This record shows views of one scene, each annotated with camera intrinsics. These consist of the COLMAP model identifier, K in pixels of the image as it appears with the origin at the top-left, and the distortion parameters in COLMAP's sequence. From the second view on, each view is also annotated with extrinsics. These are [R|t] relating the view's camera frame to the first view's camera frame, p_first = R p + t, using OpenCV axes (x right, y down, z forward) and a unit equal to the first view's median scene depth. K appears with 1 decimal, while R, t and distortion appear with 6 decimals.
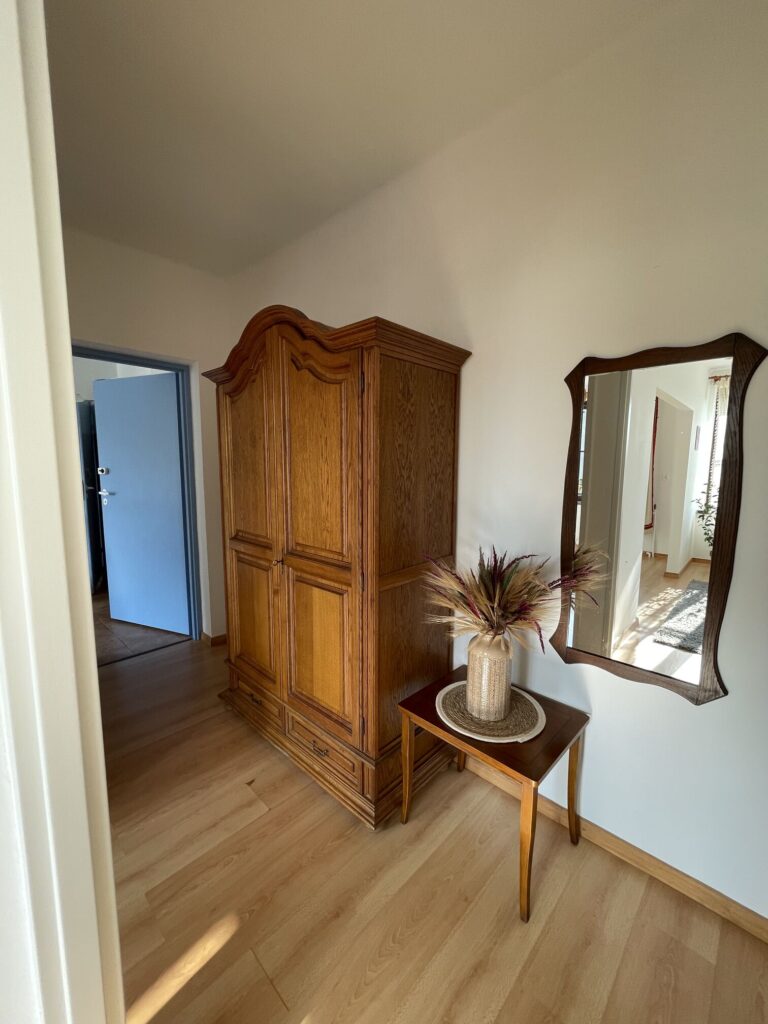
lens RADIAL K [[412.2, 0, 384.0], [0, 412.2, 512.0], [0, 0, 1]] dist [-0.002334, -0.000145]
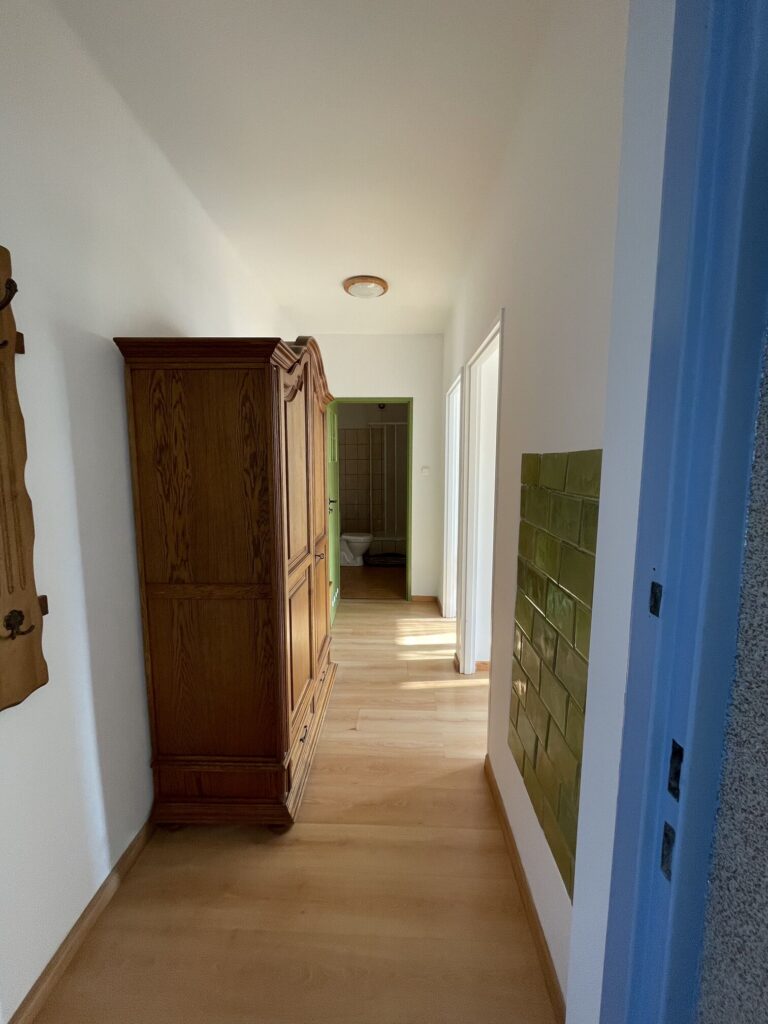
lens RADIAL K [[412.2, 0, 384.0], [0, 412.2, 512.0], [0, 0, 1]] dist [-0.002334, -0.000145]
pose [[-0.670701, -0.092724, 0.735910, -1.285748], [0.083566, 0.976392, 0.199186, -0.237967], [-0.737006, 0.195091, -0.647118, 1.662104]]
